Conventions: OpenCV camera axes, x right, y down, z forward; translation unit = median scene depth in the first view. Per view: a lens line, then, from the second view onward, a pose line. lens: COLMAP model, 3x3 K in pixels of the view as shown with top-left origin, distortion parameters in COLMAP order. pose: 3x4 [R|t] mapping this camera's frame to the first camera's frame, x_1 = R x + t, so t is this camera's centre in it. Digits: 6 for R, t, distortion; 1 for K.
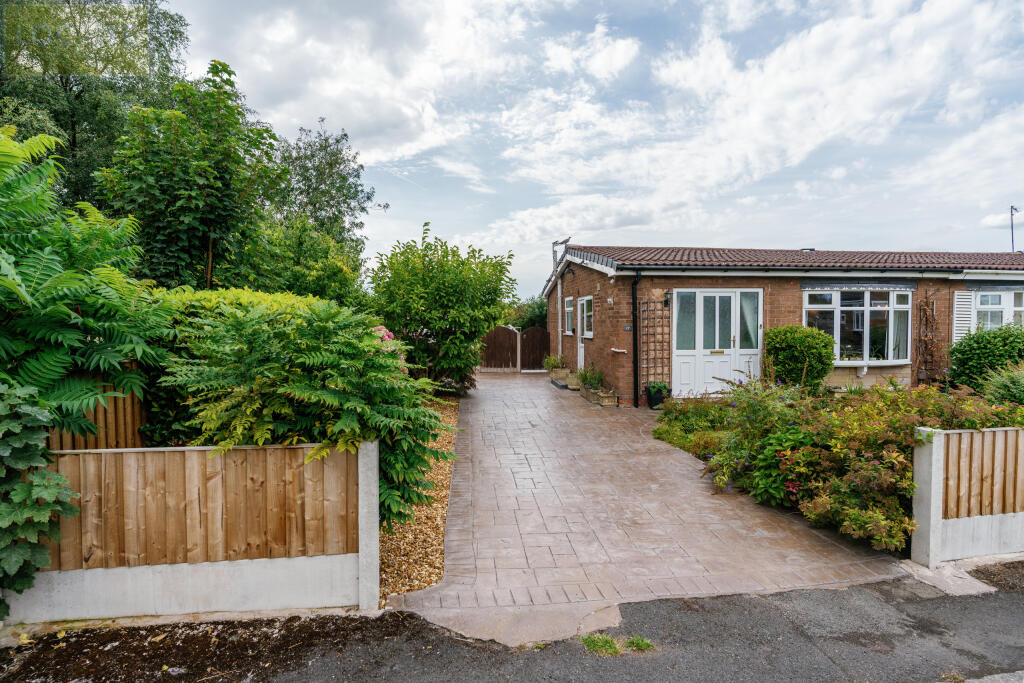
lens RADIAL K [[506.4, 0, 512.0], [0, 506.4, 341.5], [0, 0, 1]] dist [-0.063519, 0.022398]
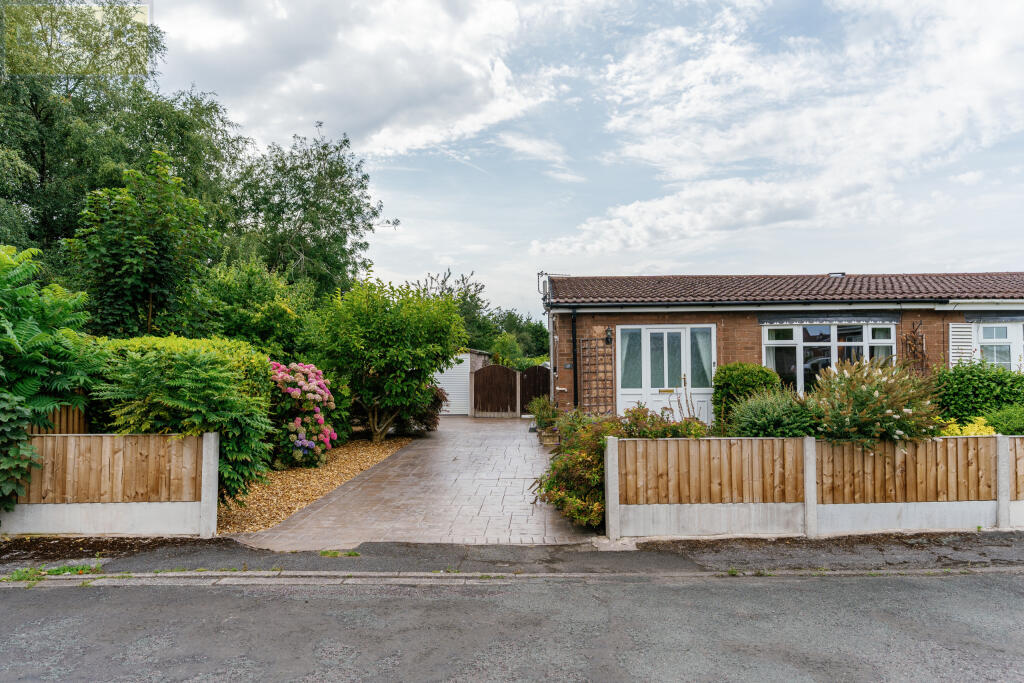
lens RADIAL K [[675.5, 0, 520.3], [0, 675.5, 340.8], [0, 0, 1]] dist [0.002453, 0.002452]
pose [[0.994317, -0.005955, -0.106291, 0.278300], [-0.001093, 0.997811, -0.066128, 0.011708], [0.106452, 0.065868, 0.992134, -0.324165]]
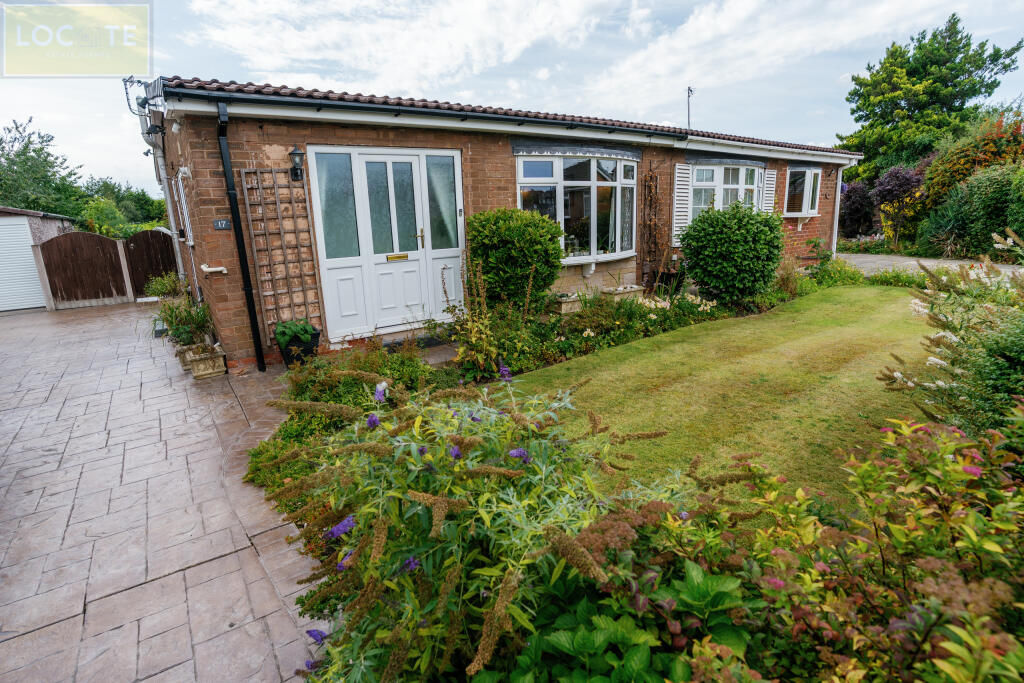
lens RADIAL K [[506.4, 0, 512.0], [0, 506.4, 341.5], [0, 0, 1]] dist [-0.063519, 0.022398]
pose [[0.853405, -0.151286, 0.498811, 0.212998], [0.047865, 0.975656, 0.214019, -0.003597], [-0.519046, -0.158769, 0.839871, 0.407259]]
